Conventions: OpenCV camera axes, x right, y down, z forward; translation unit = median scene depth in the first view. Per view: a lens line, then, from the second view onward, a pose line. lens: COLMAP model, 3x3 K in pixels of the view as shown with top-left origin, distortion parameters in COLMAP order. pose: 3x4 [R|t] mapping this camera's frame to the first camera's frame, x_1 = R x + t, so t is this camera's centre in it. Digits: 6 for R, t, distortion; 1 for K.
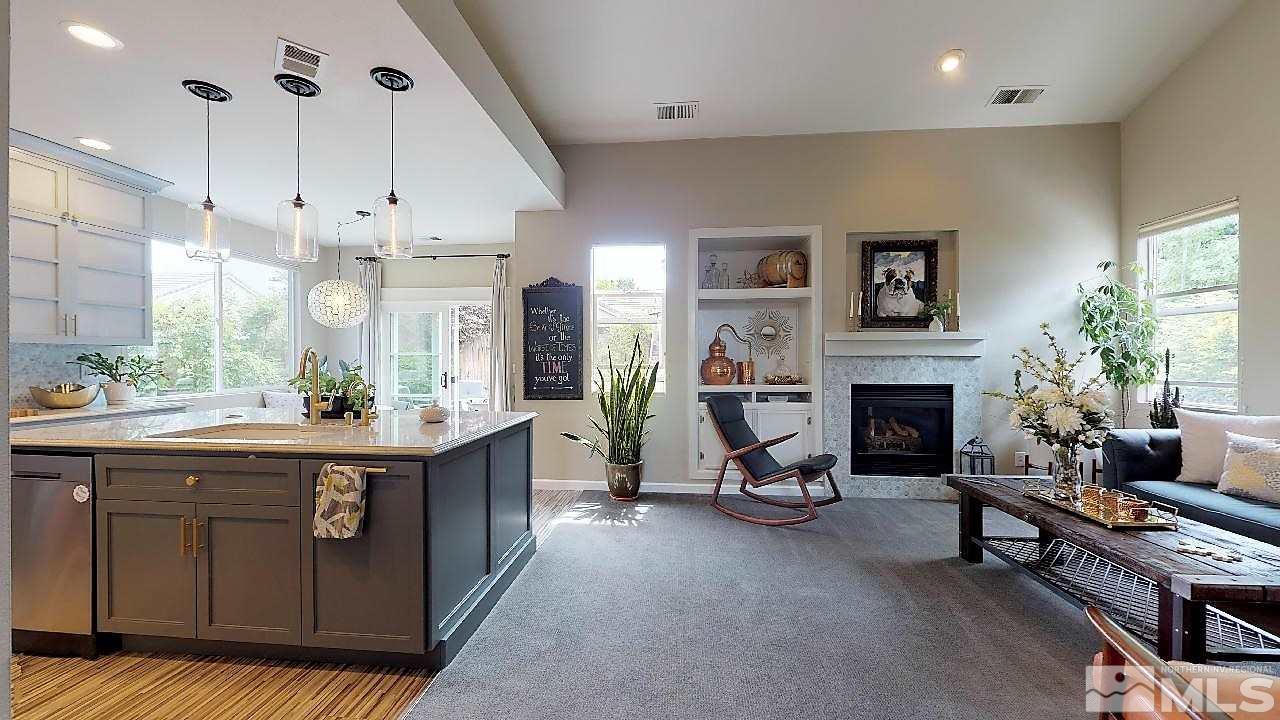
lens RADIAL K [[463.7, 0, 641.5], [0, 463.7, 357.7], [0, 0, 1]] dist [0.001140, 0.000086]
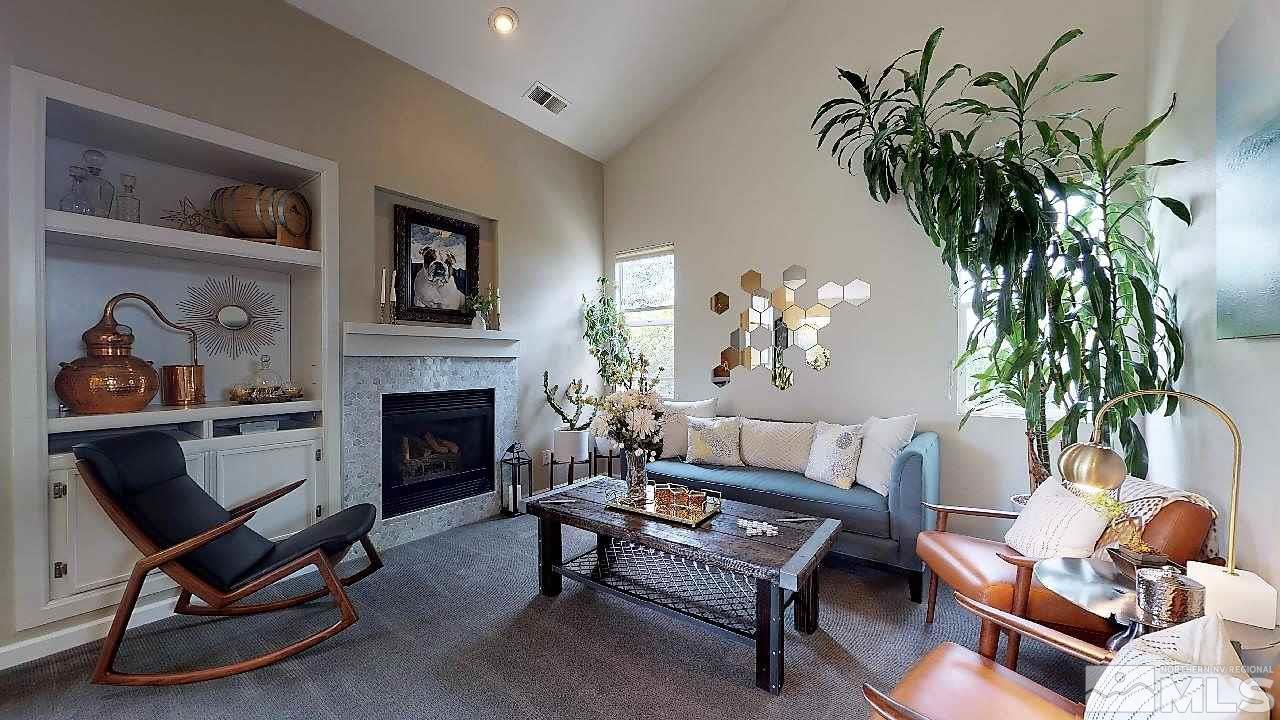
lens RADIAL K [[463.7, 0, 631.2], [0, 463.7, 362.4], [0, 0, 1]] dist [0.001140, 0.000086]
pose [[0.524391, -0.005102, 0.851462, 0.036841], [-0.001515, 0.999975, 0.006925, -0.000219], [-0.851476, -0.004922, 0.524371, 0.286140]]
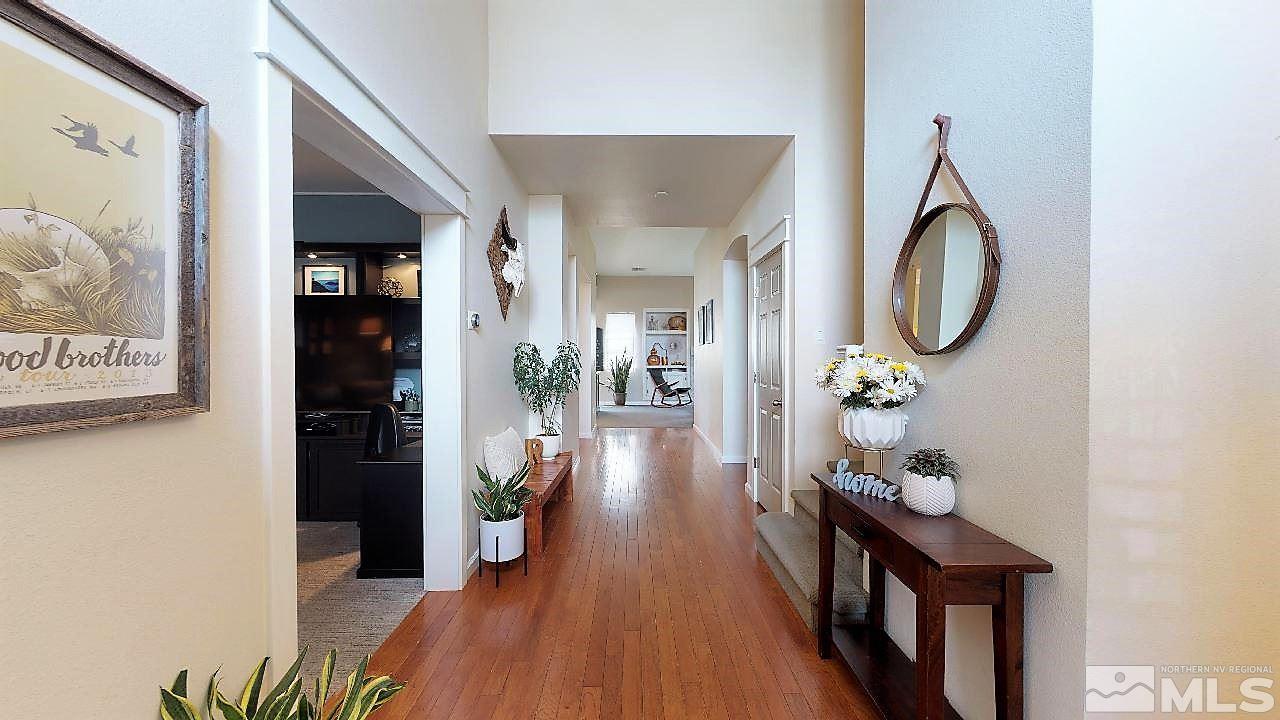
lens RADIAL K [[463.7, 0, 635.6], [0, 463.7, 357.5], [0, 0, 1]] dist [0.001140, 0.000086]
pose [[0.996381, 0.002158, 0.084977, -0.184858], [-0.002380, 0.999994, 0.002518, 0.005709], [-0.084971, -0.002711, 0.996380, -1.821152]]
